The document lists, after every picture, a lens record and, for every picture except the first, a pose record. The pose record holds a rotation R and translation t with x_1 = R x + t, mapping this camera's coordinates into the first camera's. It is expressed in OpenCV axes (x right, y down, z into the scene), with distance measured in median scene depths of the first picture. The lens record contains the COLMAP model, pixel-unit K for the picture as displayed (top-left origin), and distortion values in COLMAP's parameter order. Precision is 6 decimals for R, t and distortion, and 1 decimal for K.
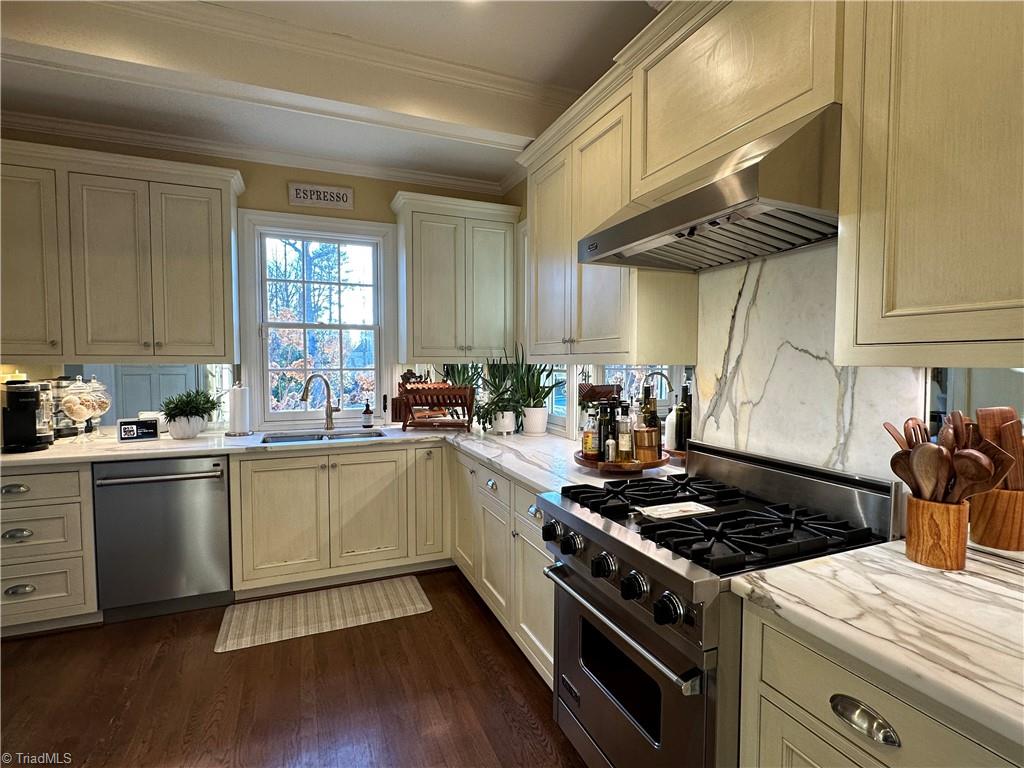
lens RADIAL K [[504.7, 0, 511.8], [0, 504.7, 384.1], [0, 0, 1]] dist [-0.001286, 0.000397]
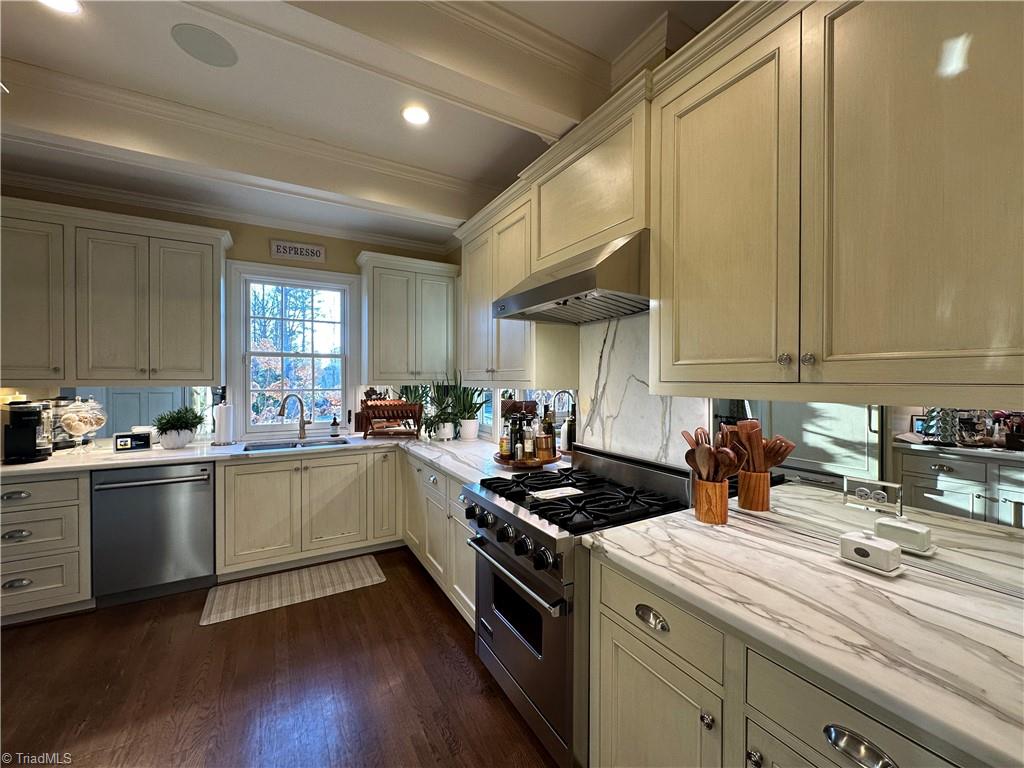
lens RADIAL K [[411.3, 0, 512.8], [0, 411.3, 382.4], [0, 0, 1]] dist [0.000129, -0.000027]
pose [[0.991945, 0.001191, 0.126667, 0.030581], [0.003327, 0.999366, -0.035452, -0.014934], [-0.126629, 0.035588, 0.991312, -0.095428]]
